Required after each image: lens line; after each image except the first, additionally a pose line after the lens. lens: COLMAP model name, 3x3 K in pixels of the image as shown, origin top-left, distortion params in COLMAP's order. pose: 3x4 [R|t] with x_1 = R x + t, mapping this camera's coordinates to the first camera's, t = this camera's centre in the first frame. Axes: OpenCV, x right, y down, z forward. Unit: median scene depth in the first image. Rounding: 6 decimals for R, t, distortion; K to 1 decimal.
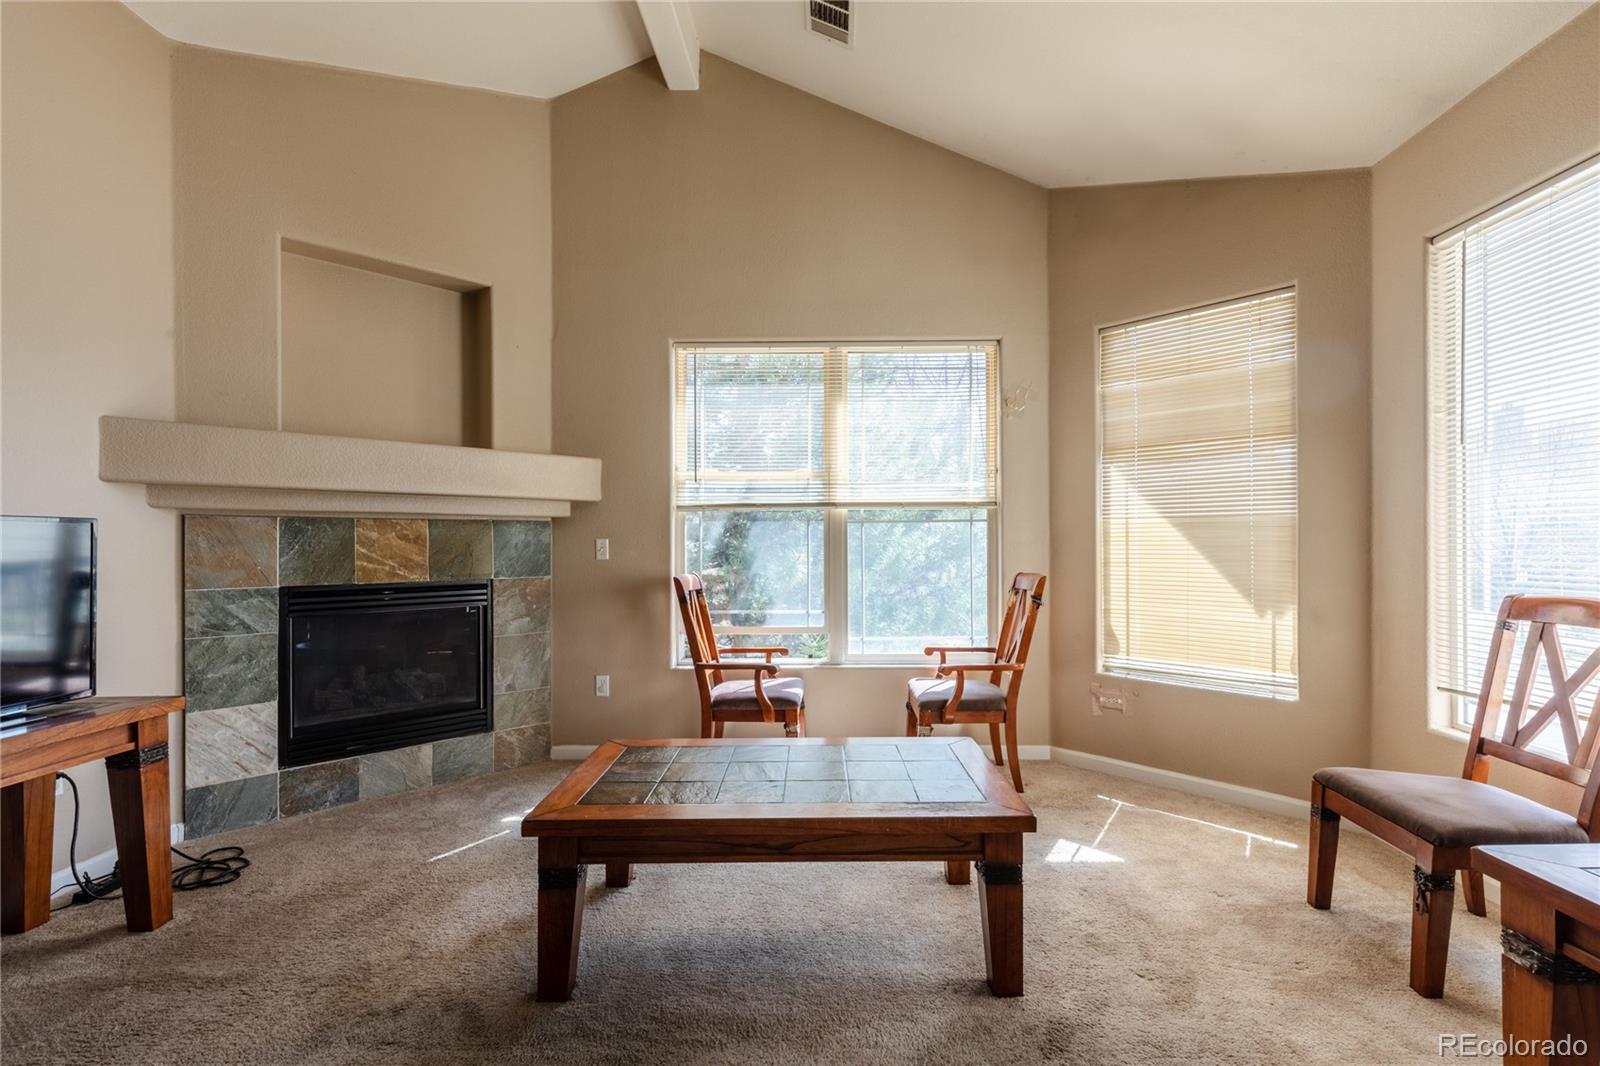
lens RADIAL K [[721.8, 0, 811.4], [0, 721.8, 543.3], [0, 0, 1]] dist [0.004714, -0.001109]
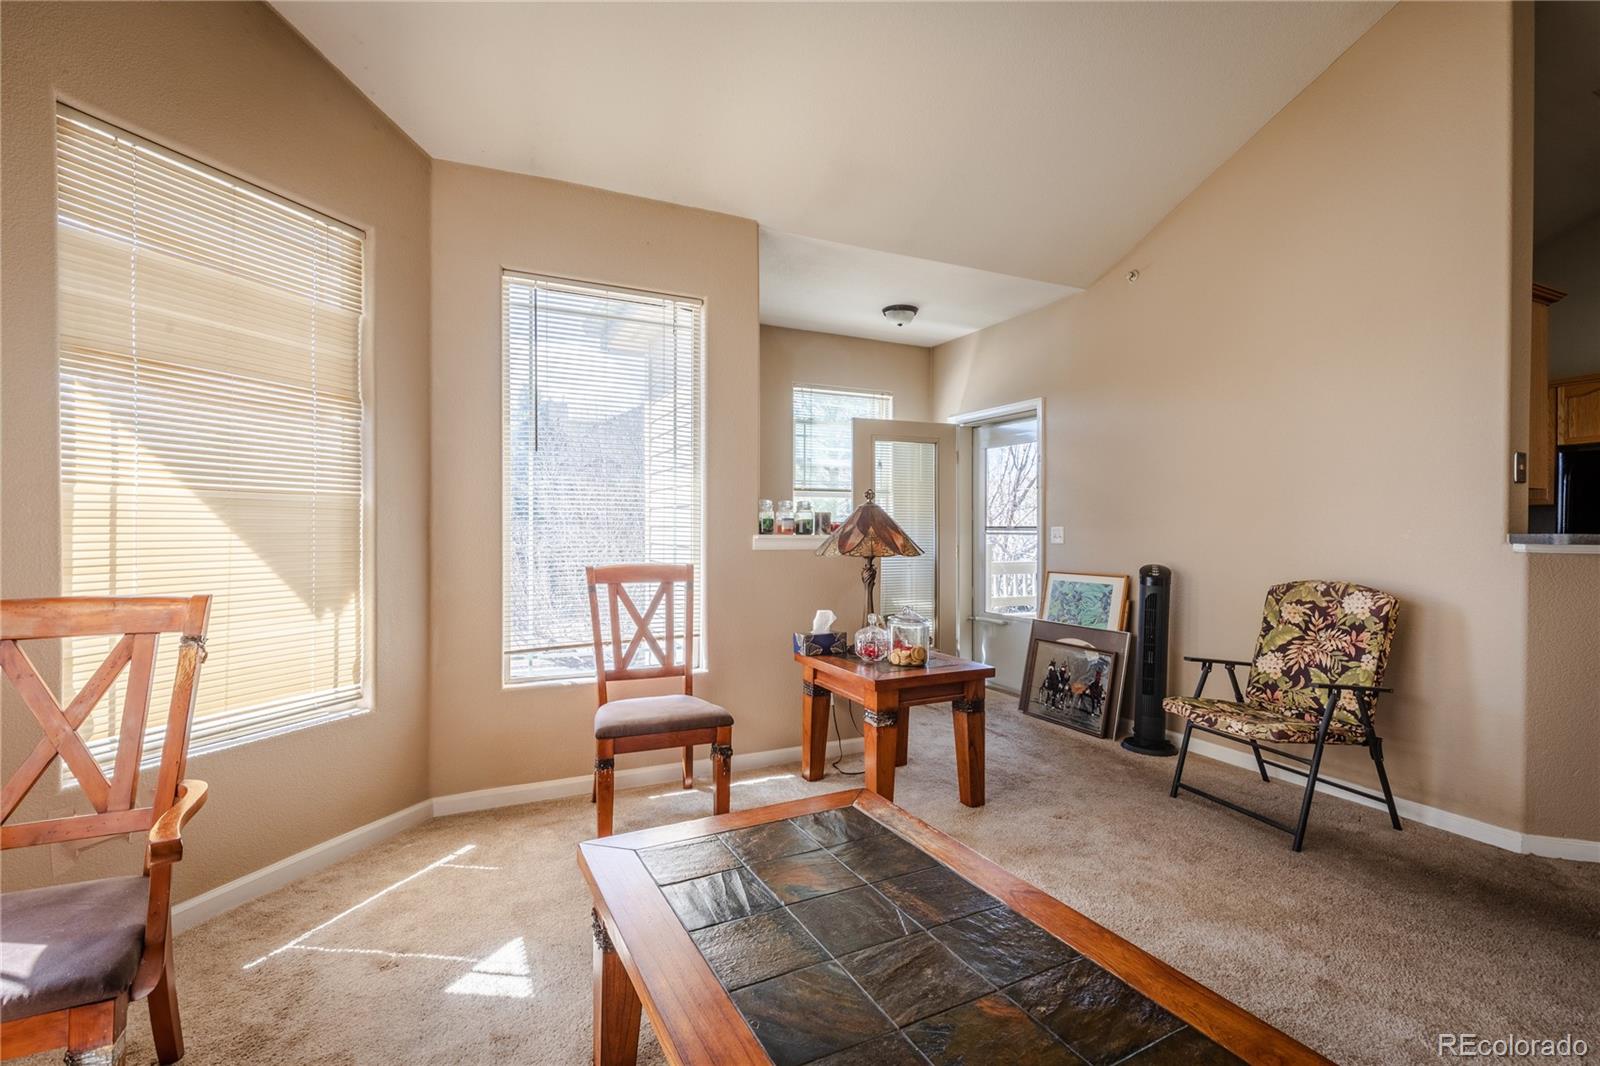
lens RADIAL K [[721.8, 0, 801.6], [0, 721.8, 540.1], [0, 0, 1]] dist [0.004714, -0.001109]
pose [[-0.463881, -0.012880, 0.885804, -0.297306], [-0.002615, 0.999910, 0.013170, -0.000896], [-0.885894, 0.003793, -0.463872, 0.819969]]
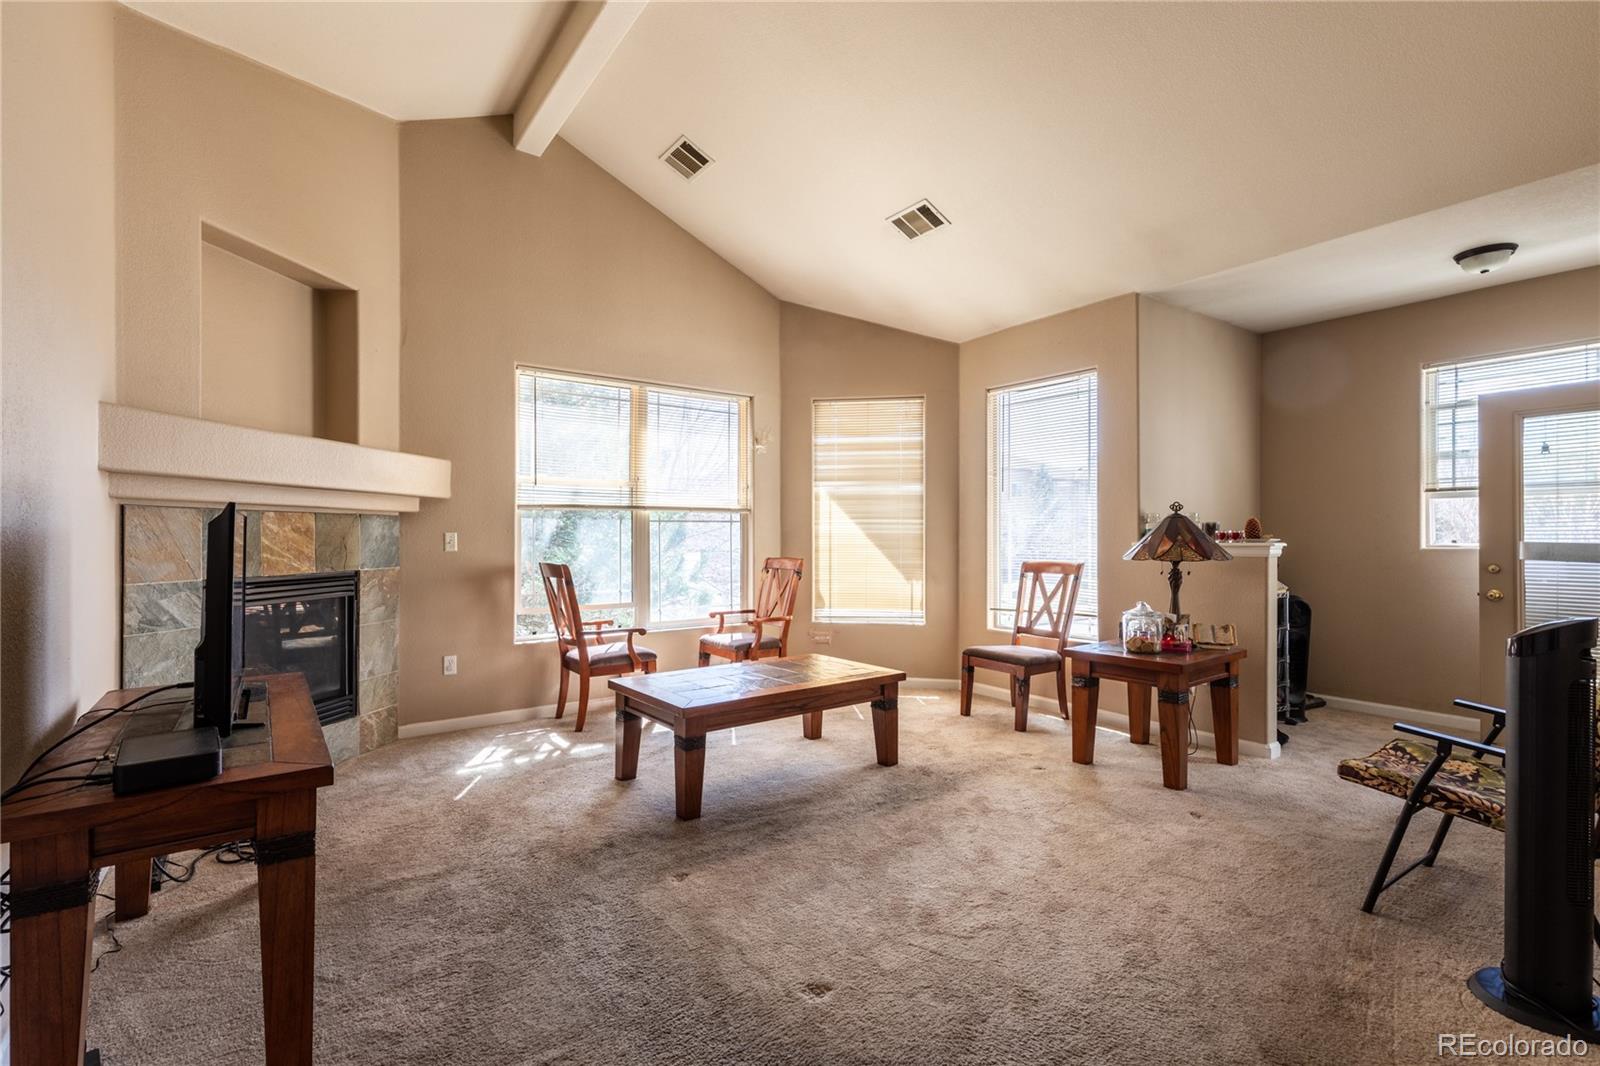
lens RADIAL K [[721.8, 0, 786.9], [0, 721.8, 530.8], [0, 0, 1]] dist [0.004714, -0.001109]
pose [[0.805558, 0.009110, 0.592447, -0.595314], [-0.003574, 0.999938, -0.010517, 0.001168], [-0.592507, 0.006355, 0.805541, -0.224712]]
